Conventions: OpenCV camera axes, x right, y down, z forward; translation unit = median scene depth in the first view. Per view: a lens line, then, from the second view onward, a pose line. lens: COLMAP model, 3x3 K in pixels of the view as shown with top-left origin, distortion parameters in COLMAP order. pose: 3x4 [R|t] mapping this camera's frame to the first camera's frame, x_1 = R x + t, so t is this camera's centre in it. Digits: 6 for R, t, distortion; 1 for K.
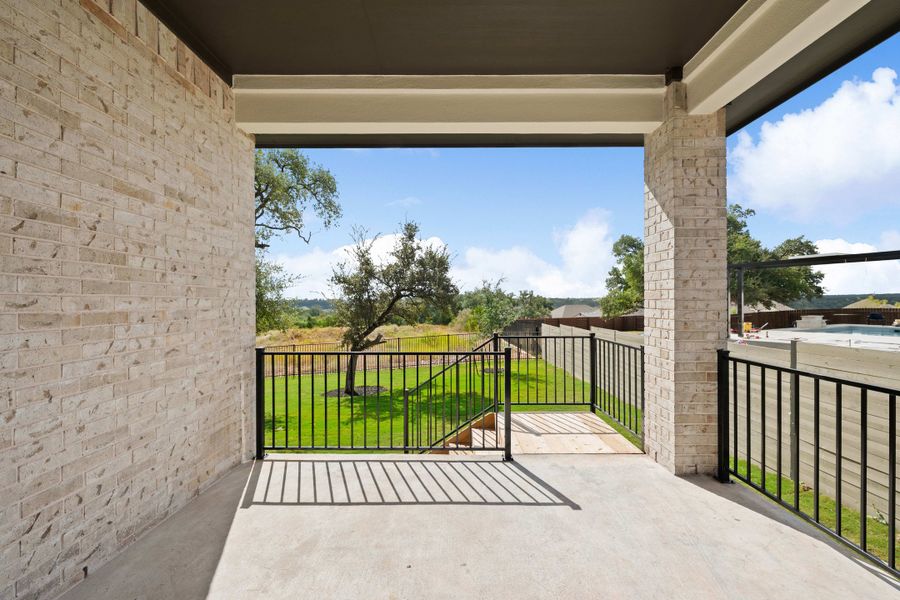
lens RADIAL K [[351.9, 0, 447.1], [0, 351.9, 301.8], [0, 0, 1]] dist [0.000058, -0.000263]
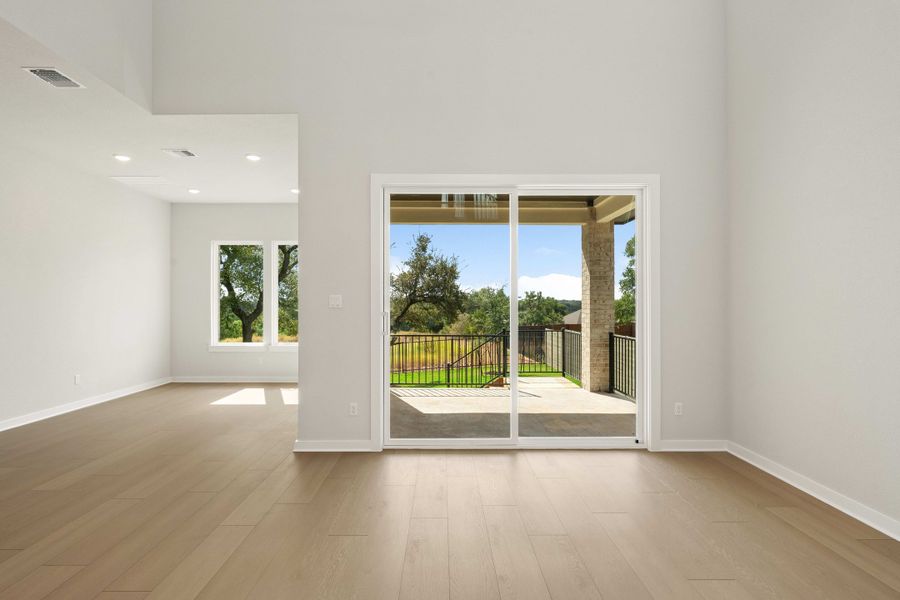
lens RADIAL K [[454.0, 0, 440.4], [0, 454.0, 301.3], [0, 0, 1]] dist [-0.002366, 0.002750]
pose [[0.999864, 0.002097, 0.016352, -0.073834], [-0.001986, 0.999975, -0.006764, -0.008073], [-0.016366, 0.006730, 0.999843, -0.420845]]
